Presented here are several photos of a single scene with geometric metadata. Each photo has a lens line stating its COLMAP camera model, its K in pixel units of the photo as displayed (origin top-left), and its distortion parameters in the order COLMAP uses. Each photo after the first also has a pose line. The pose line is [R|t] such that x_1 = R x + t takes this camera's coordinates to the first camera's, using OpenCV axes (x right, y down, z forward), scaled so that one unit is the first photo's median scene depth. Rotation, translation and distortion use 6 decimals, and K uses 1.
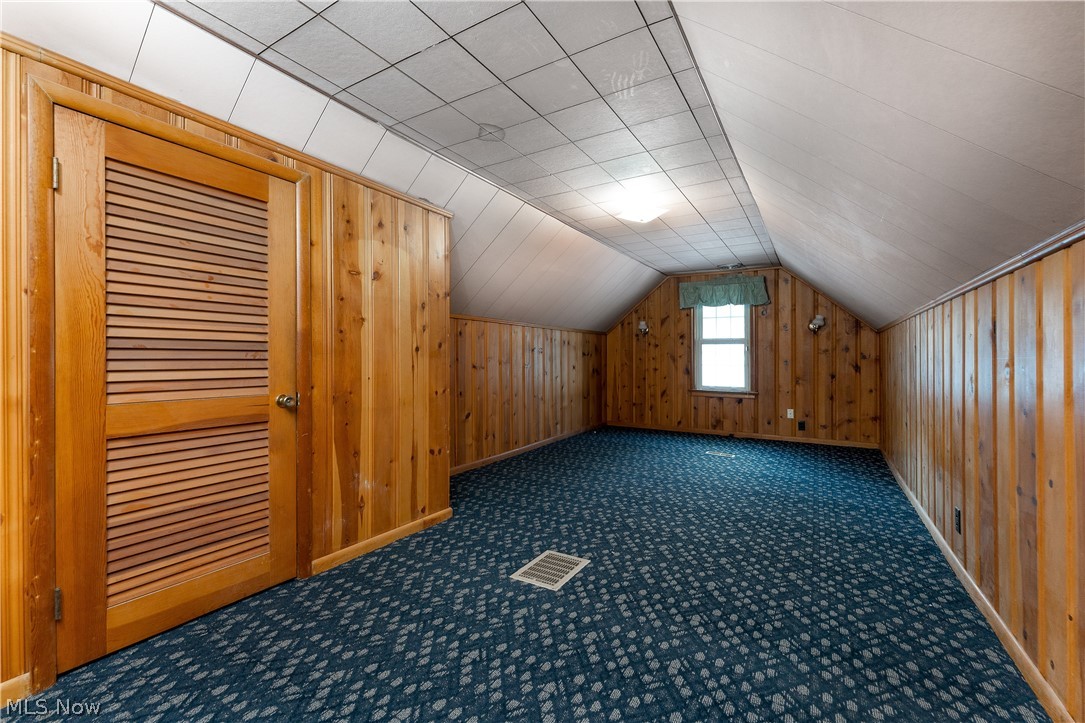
lens RADIAL K [[444.4, 0, 540.1], [0, 444.4, 351.7], [0, 0, 1]] dist [-0.001817, 0.000084]
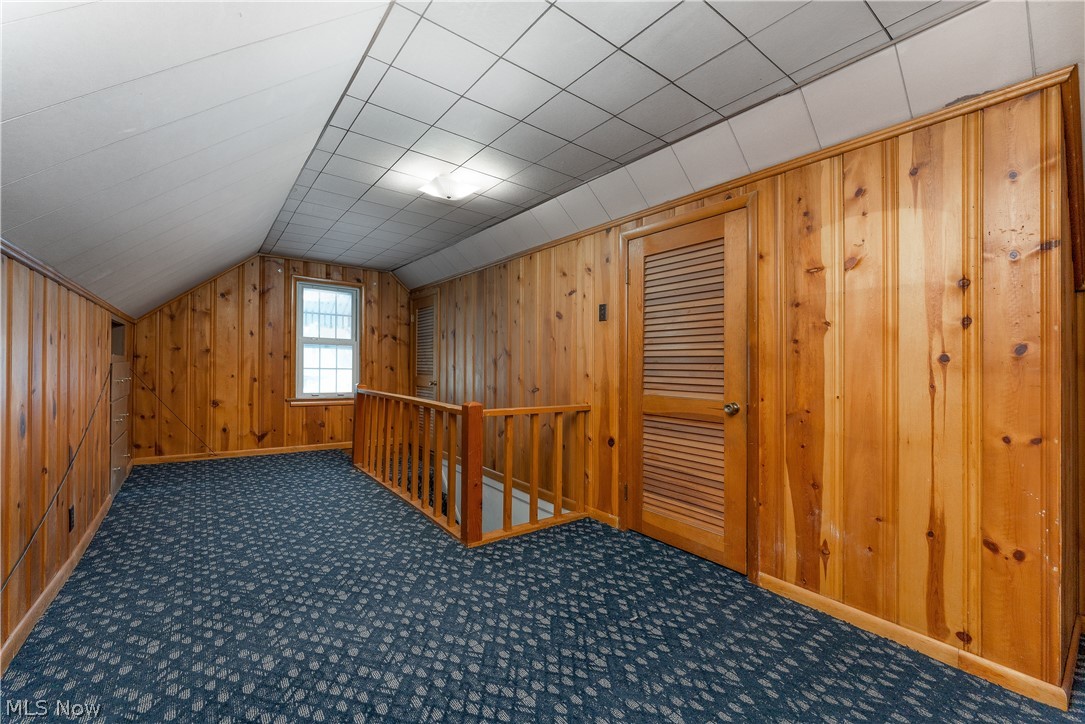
lens RADIAL K [[444.4, 0, 541.0], [0, 444.4, 370.7], [0, 0, 1]] dist [-0.001817, 0.000084]
pose [[-0.349931, 0.000860, -0.936775, 0.662657], [-0.004796, 0.999985, 0.002710, 0.015818], [0.936763, 0.005441, -0.349922, 0.968076]]
